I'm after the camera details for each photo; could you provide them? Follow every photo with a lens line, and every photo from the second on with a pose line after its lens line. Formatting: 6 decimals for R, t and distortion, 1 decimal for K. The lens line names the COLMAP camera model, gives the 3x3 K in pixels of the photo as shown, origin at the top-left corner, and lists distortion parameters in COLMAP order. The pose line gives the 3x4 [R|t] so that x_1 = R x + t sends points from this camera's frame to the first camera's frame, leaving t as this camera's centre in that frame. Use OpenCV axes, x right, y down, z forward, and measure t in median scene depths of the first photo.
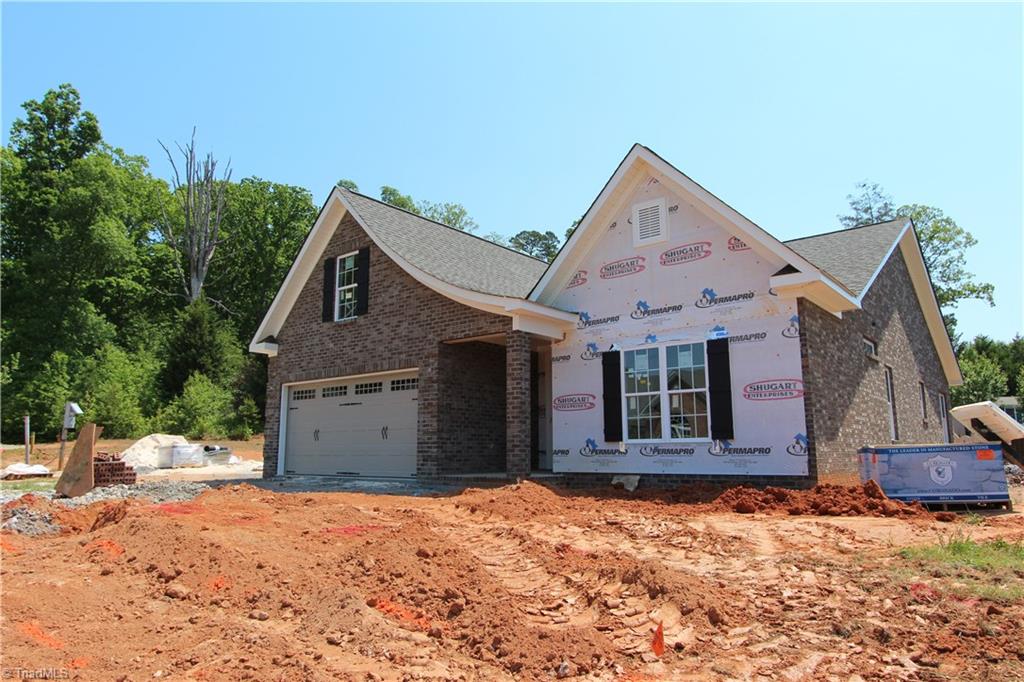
lens RADIAL K [[672.9, 0, 512.0], [0, 672.9, 341.0], [0, 0, 1]] dist [-0.017852, 0.025944]
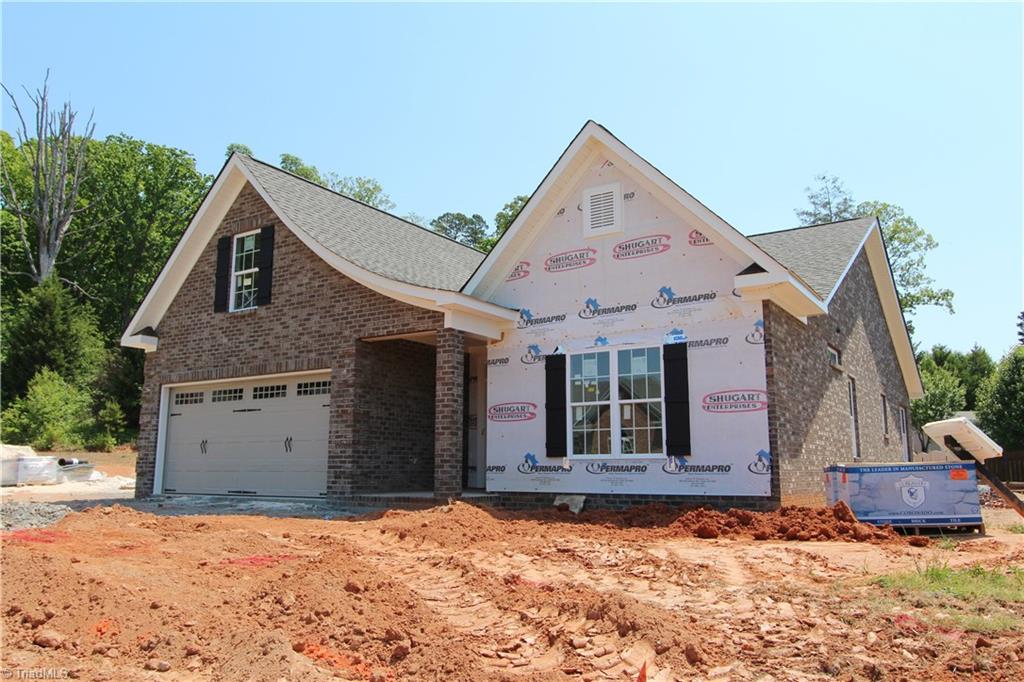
lens RADIAL K [[771.4, 0, 512.0], [0, 771.4, 341.0], [0, 0, 1]] dist [-0.011222, 0.030665]
pose [[0.993920, 0.022757, 0.107726, -0.018914], [-0.022903, 0.999738, 0.000115, -0.001227], [-0.107696, -0.002581, 0.994181, 0.001021]]
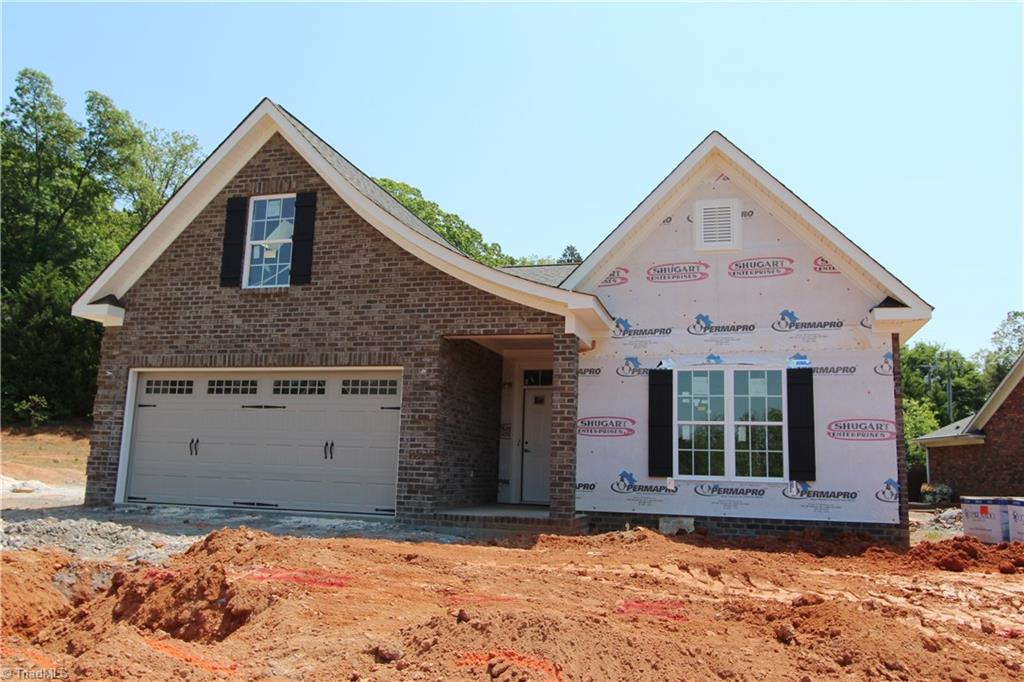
lens RADIAL K [[800.0, 0, 512.0], [0, 800.0, 341.0], [0, 0, 1]] dist [-0.008400, -0.000592]
pose [[0.916115, 0.096346, 0.389166, -0.414419], [-0.099657, 0.994953, -0.011725, 0.010342], [-0.388331, -0.028042, 0.921093, 0.150384]]
